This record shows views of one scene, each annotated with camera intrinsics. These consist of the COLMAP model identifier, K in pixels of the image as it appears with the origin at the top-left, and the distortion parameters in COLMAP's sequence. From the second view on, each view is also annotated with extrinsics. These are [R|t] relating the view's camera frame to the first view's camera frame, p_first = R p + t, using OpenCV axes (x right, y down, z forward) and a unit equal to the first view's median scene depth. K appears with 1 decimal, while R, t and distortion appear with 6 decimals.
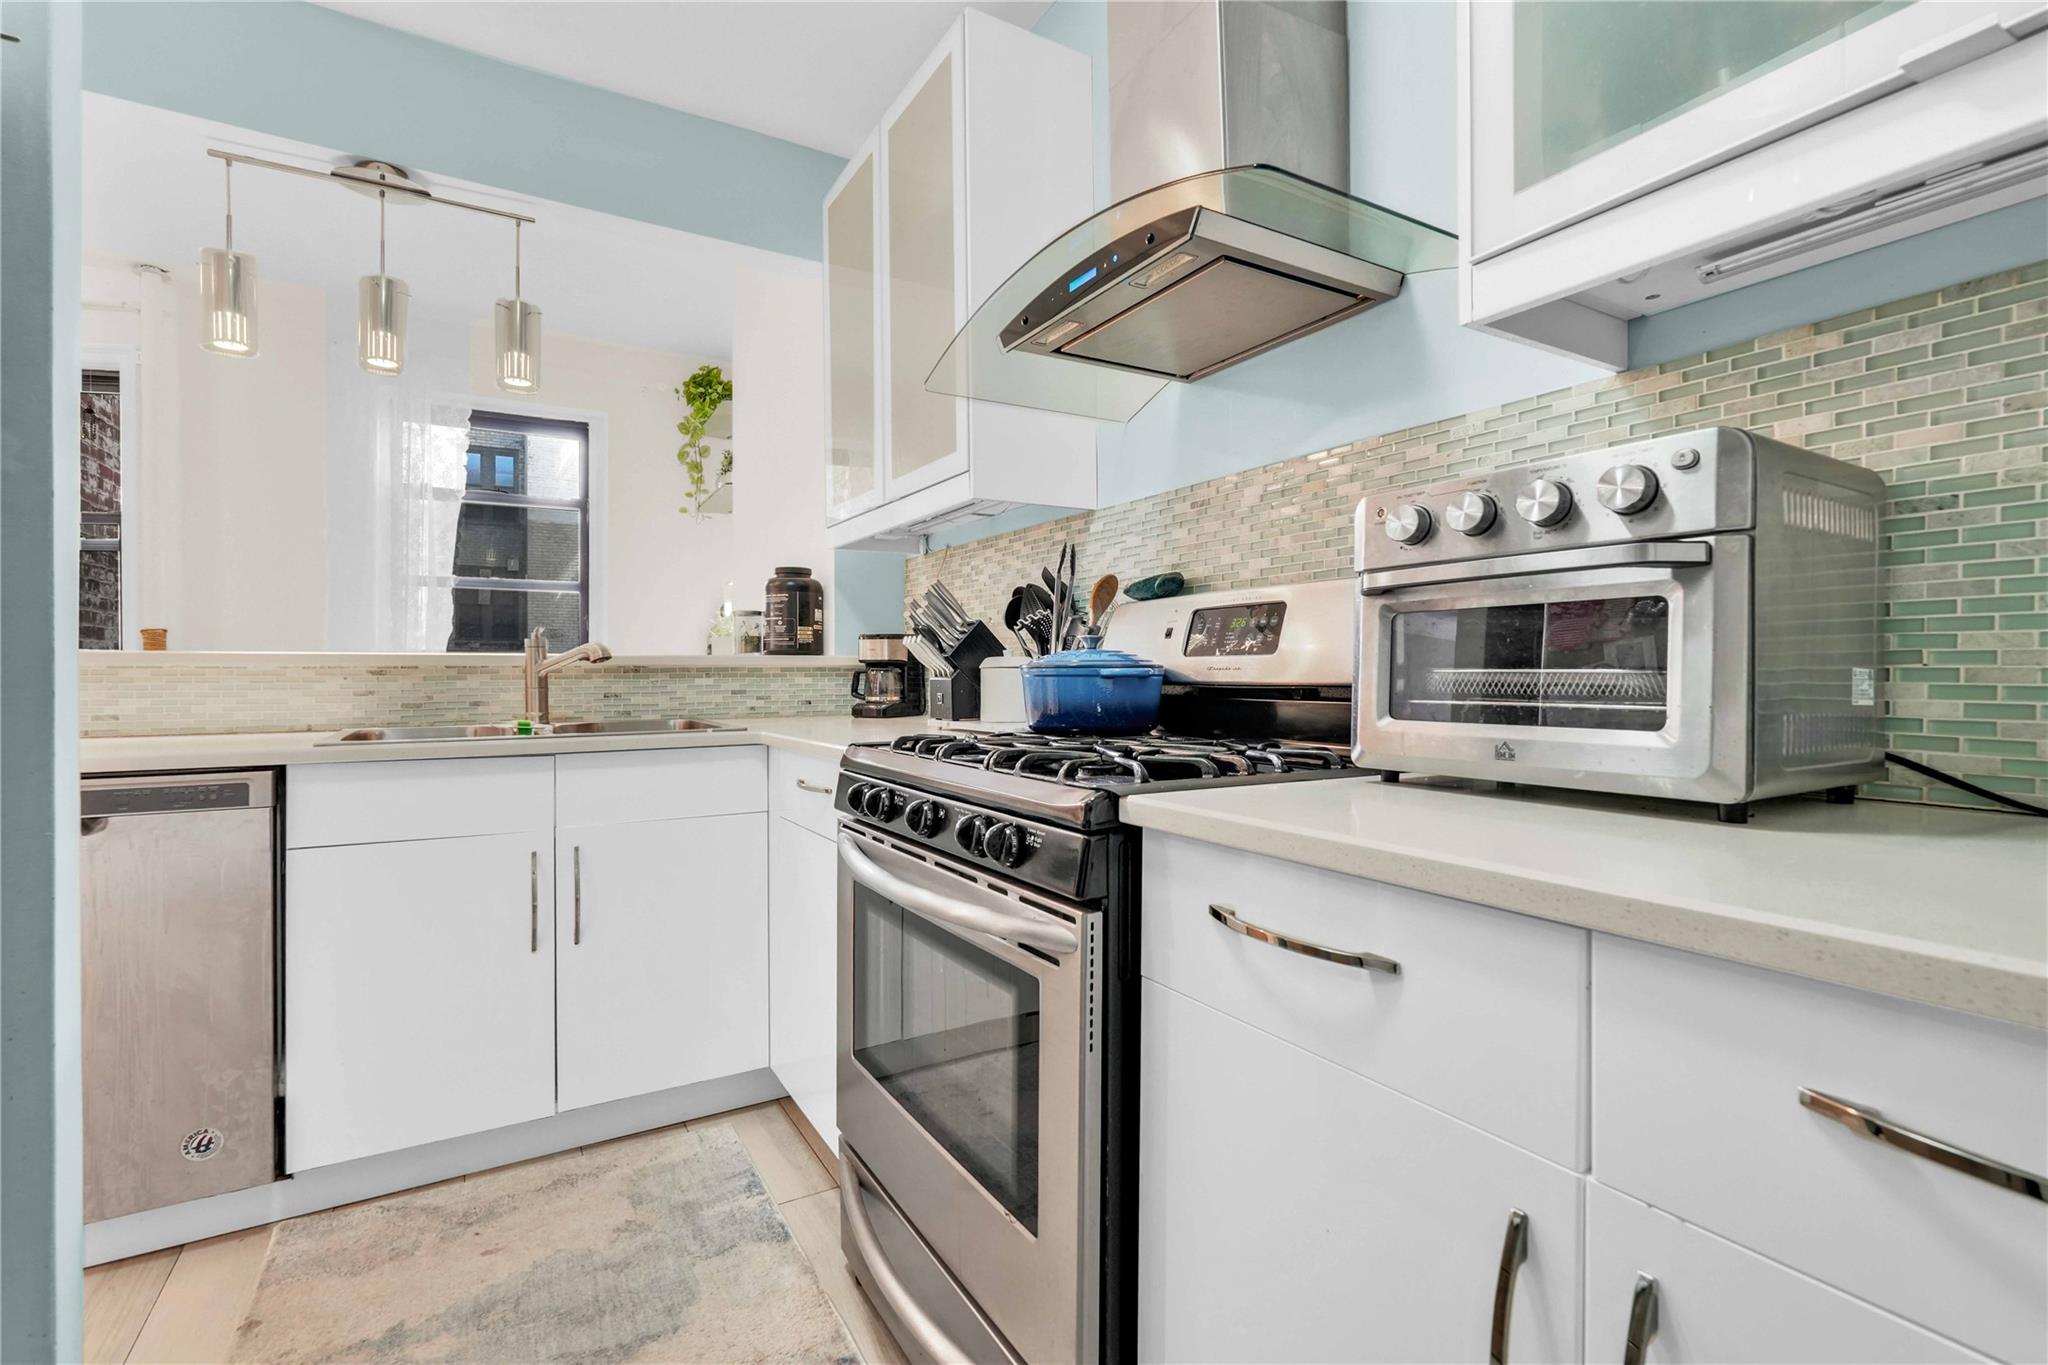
lens RADIAL K [[925.7, 0, 1016.0], [0, 925.7, 671.7], [0, 0, 1]] dist [-0.000542, 0.000334]
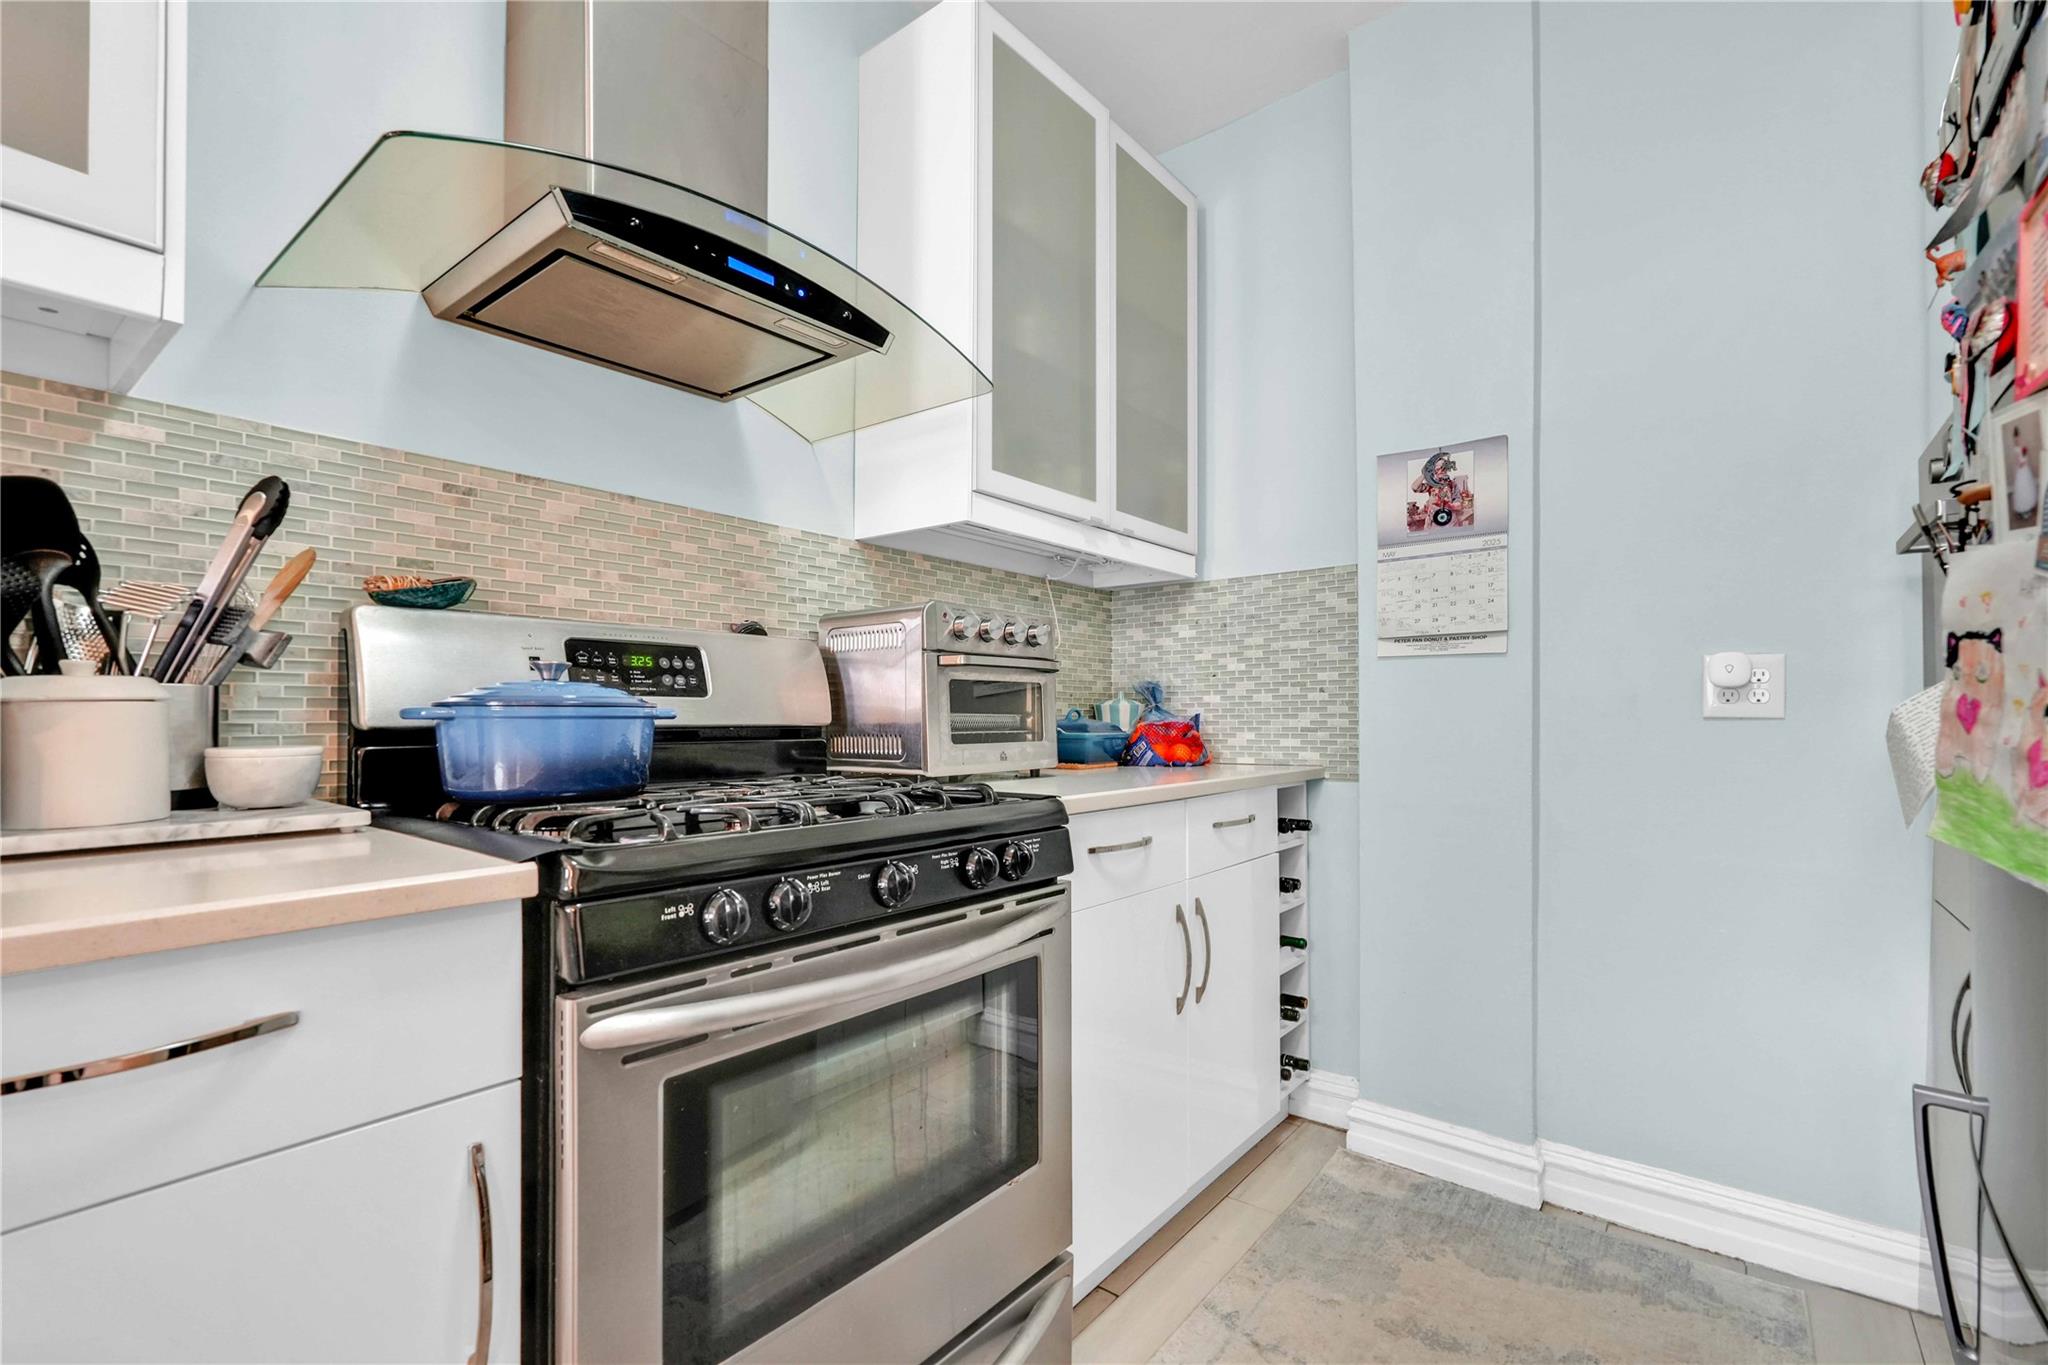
lens RADIAL K [[910.5, 0, 1020.8], [0, 910.5, 702.4], [0, 0, 1]] dist [-0.000814, 0.000892]
pose [[-0.356483, 0.019013, 0.934108, -0.556558], [0.000556, 0.999797, -0.020138, 0.005280], [-0.934301, -0.006659, -0.356422, 0.716795]]
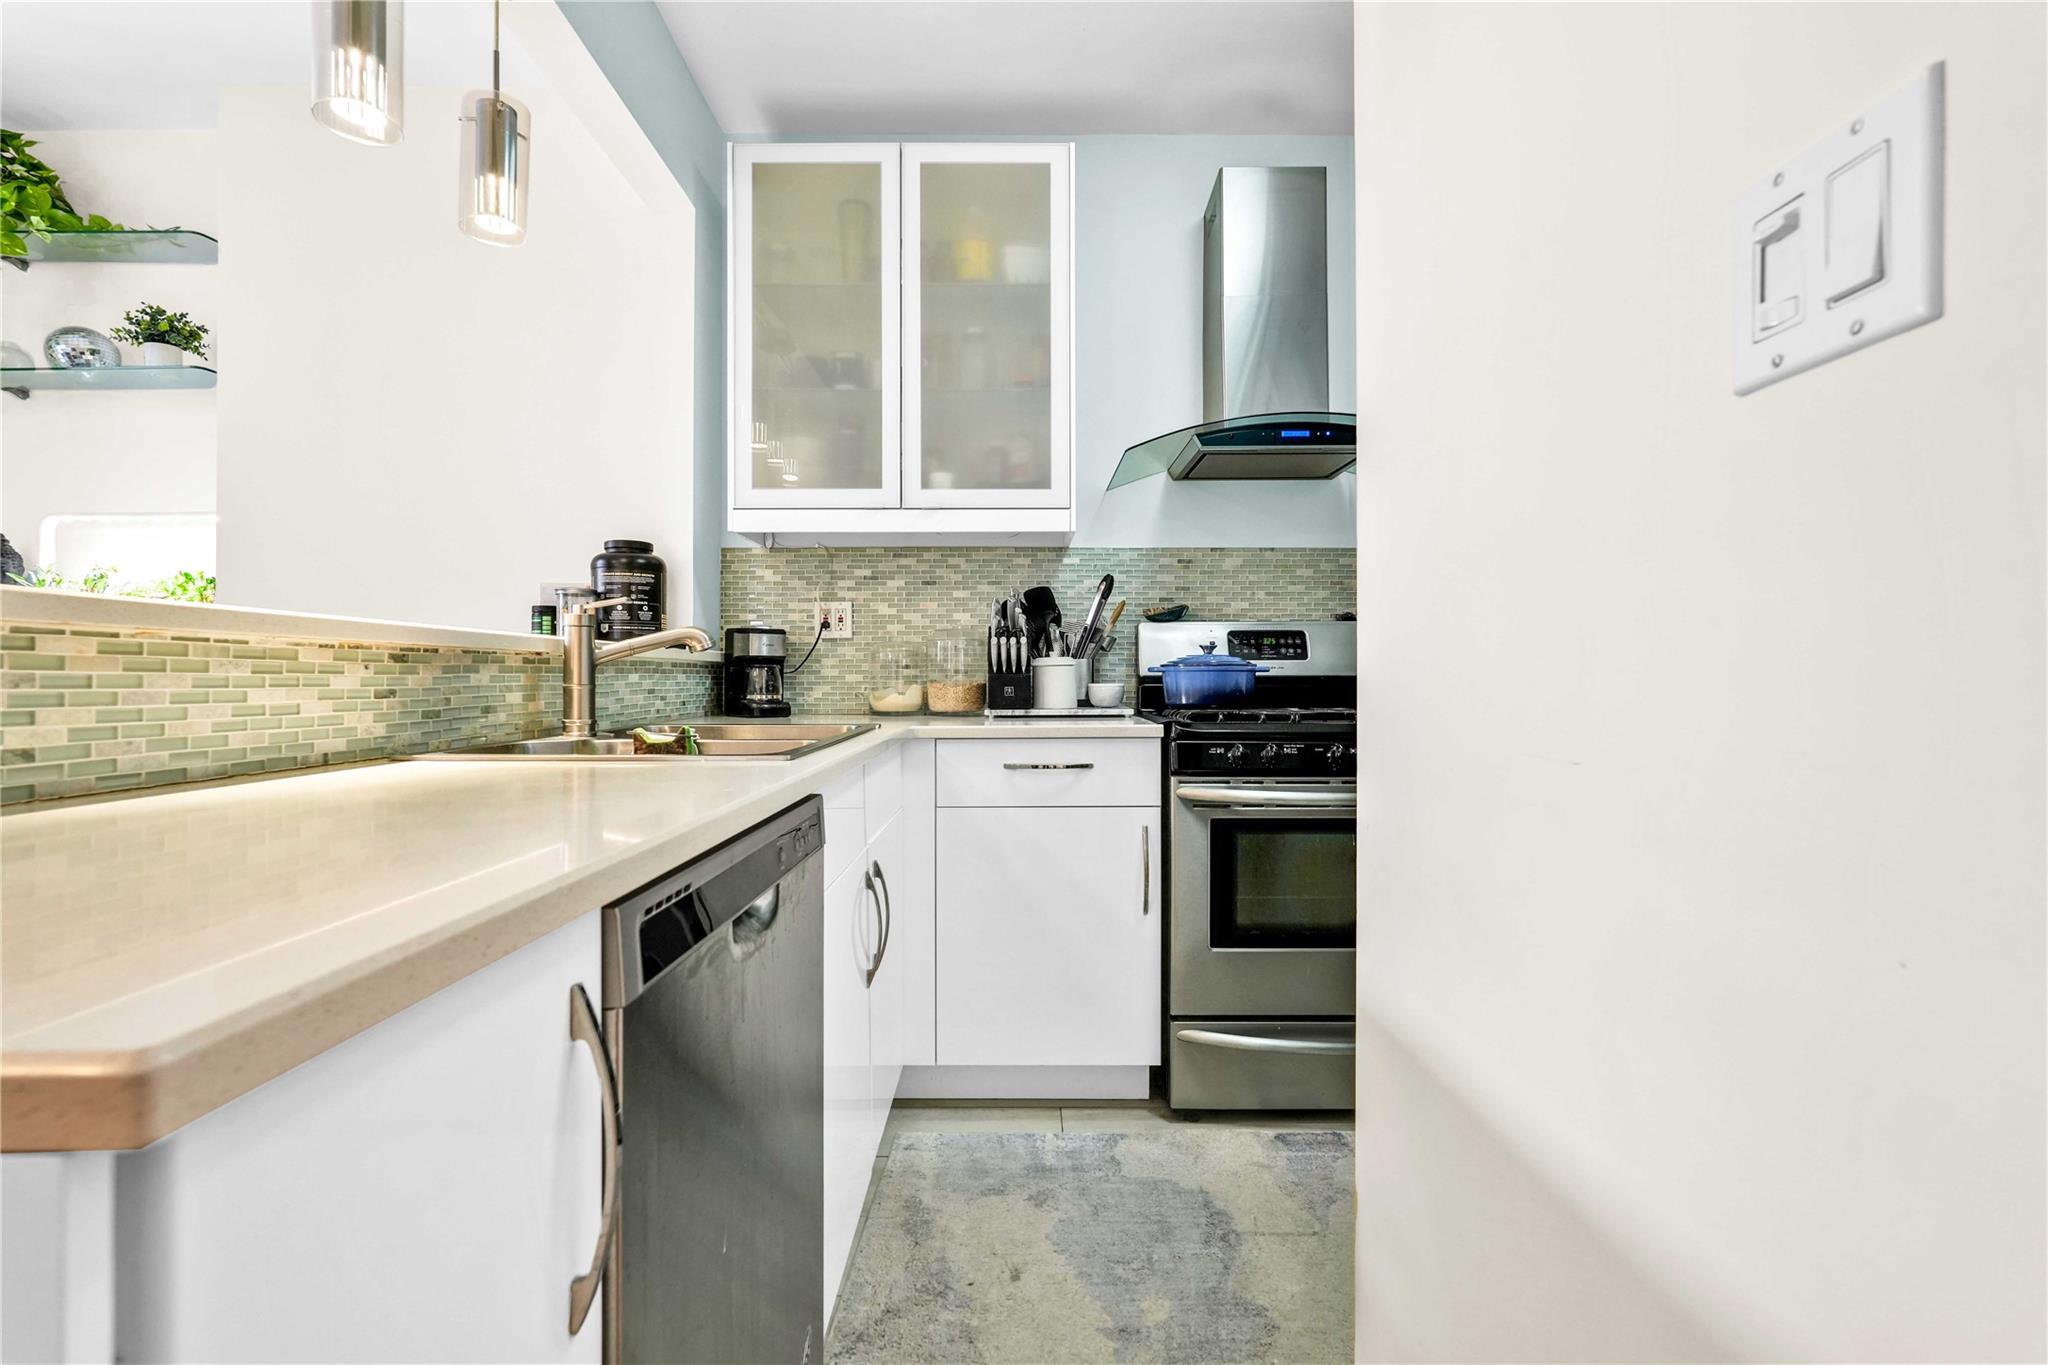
lens RADIAL K [[899.4, 0, 1020.7], [0, 899.4, 674.9], [0, 0, 1]] dist [-0.013331, 0.006493]
pose [[0.503470, 0.006912, 0.863985, -1.053629], [-0.001109, 0.999972, -0.007354, 0.016526], [-0.864012, 0.002744, 0.503464, 0.414547]]
